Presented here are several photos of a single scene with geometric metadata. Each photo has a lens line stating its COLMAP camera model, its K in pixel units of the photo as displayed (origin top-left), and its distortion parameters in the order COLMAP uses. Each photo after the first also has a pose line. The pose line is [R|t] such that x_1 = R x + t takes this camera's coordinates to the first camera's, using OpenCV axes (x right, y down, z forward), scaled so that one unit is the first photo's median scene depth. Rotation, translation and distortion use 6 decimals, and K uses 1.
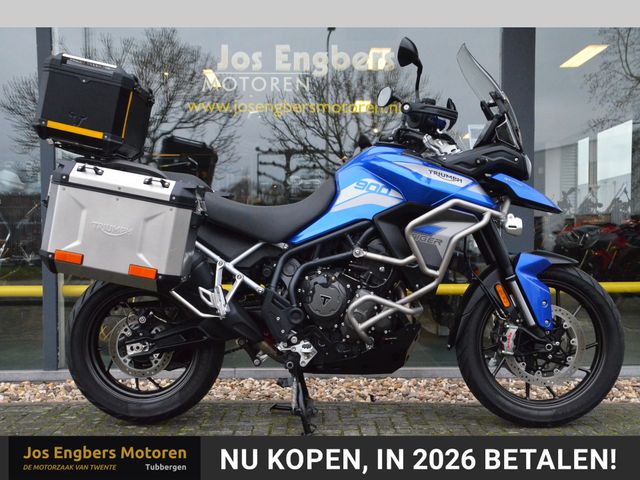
lens RADIAL K [[837.0, 0, 319.5], [0, 837.0, 258.1], [0, 0, 1]] dist [0.036599, 0.000000]
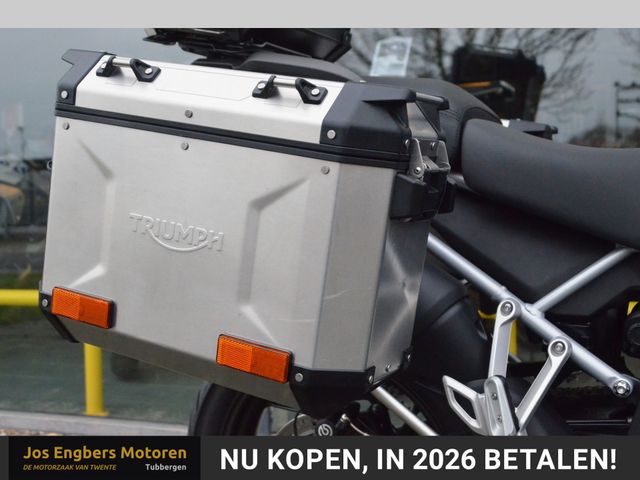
lens RADIAL K [[837.0, 0, 324.2], [0, 837.0, 246.7], [0, 0, 1]] dist [0.036599, 0.000000]
pose [[0.917375, -0.001487, -0.398022, -0.043929], [0.017396, 0.999187, 0.036363, -0.035910], [0.397645, -0.040282, 0.916655, 0.624228]]
